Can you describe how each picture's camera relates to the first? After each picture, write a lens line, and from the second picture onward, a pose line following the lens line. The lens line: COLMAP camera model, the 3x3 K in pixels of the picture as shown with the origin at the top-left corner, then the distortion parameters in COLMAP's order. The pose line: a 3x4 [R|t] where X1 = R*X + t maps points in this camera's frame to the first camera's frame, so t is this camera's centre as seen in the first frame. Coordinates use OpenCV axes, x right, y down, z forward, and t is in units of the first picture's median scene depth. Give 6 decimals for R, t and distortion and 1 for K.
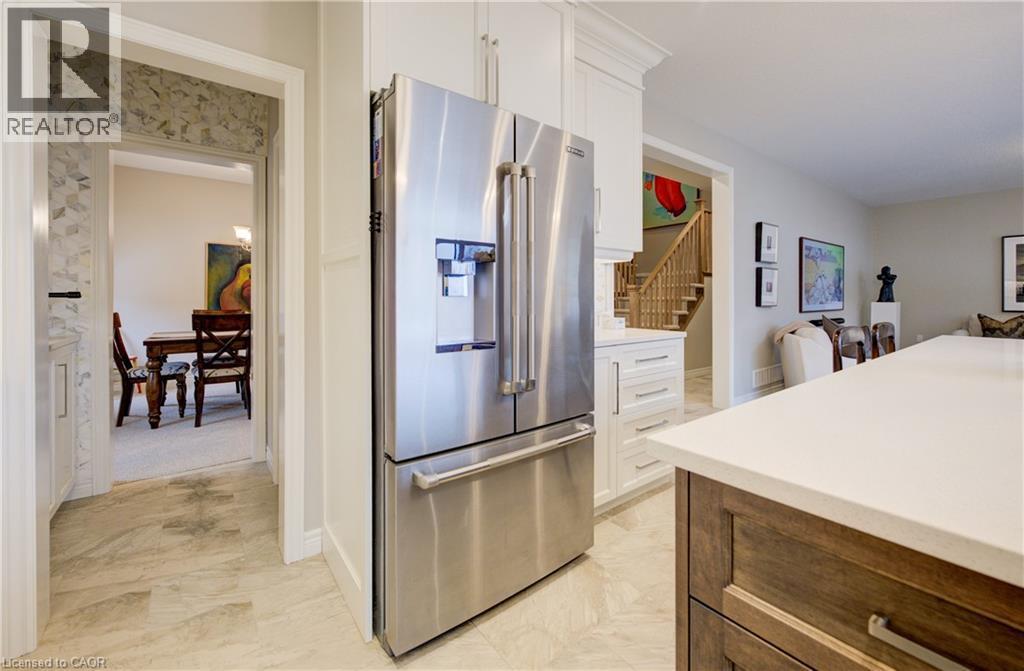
lens RADIAL K [[414.1, 0, 512.2], [0, 414.1, 298.7], [0, 0, 1]] dist [0.001990, 0.000209]
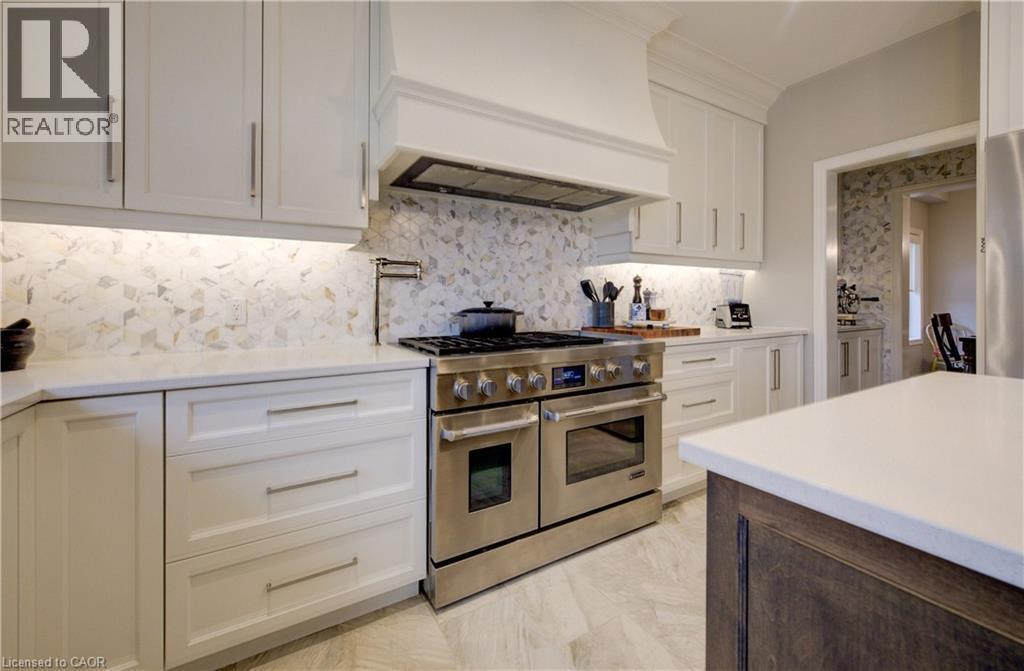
lens RADIAL K [[414.1, 0, 511.1], [0, 414.1, 303.0], [0, 0, 1]] dist [0.001990, 0.000209]
pose [[-0.121422, 0.002076, -0.992599, 0.464313], [-0.001819, 0.999996, 0.002314, 0.002636], [0.992599, 0.002086, -0.121418, -0.141751]]
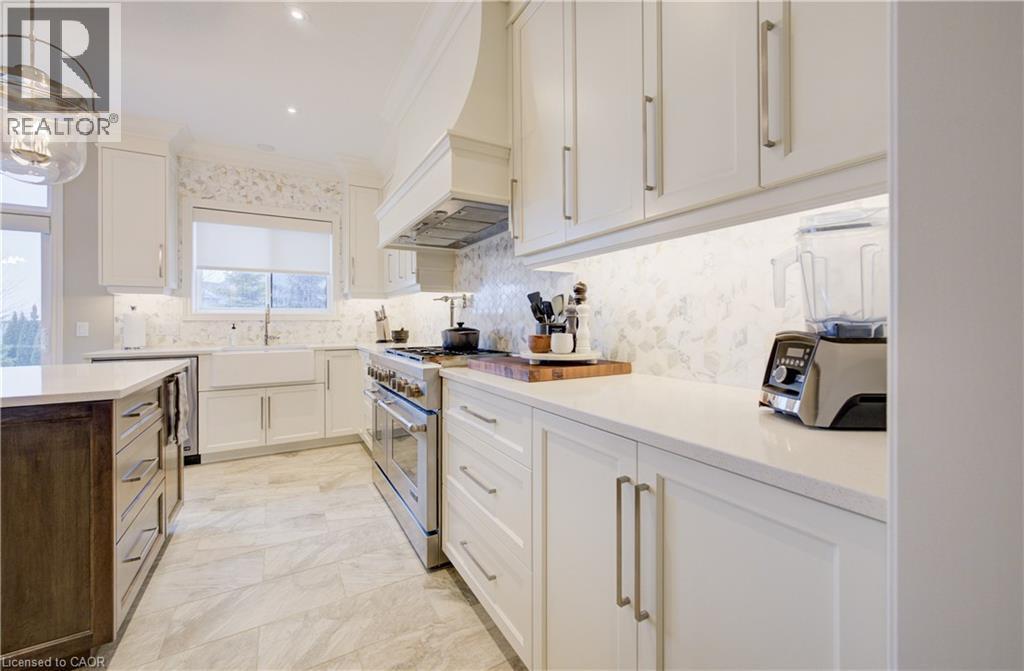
lens RADIAL K [[414.1, 0, 524.2], [0, 414.1, 321.3], [0, 0, 1]] dist [0.001990, 0.000209]
pose [[-0.992081, 0.000677, 0.125599, -0.388199], [0.000734, 1.000000, 0.000407, -0.000811], [-0.125598, 0.000495, -0.992081, 0.545730]]
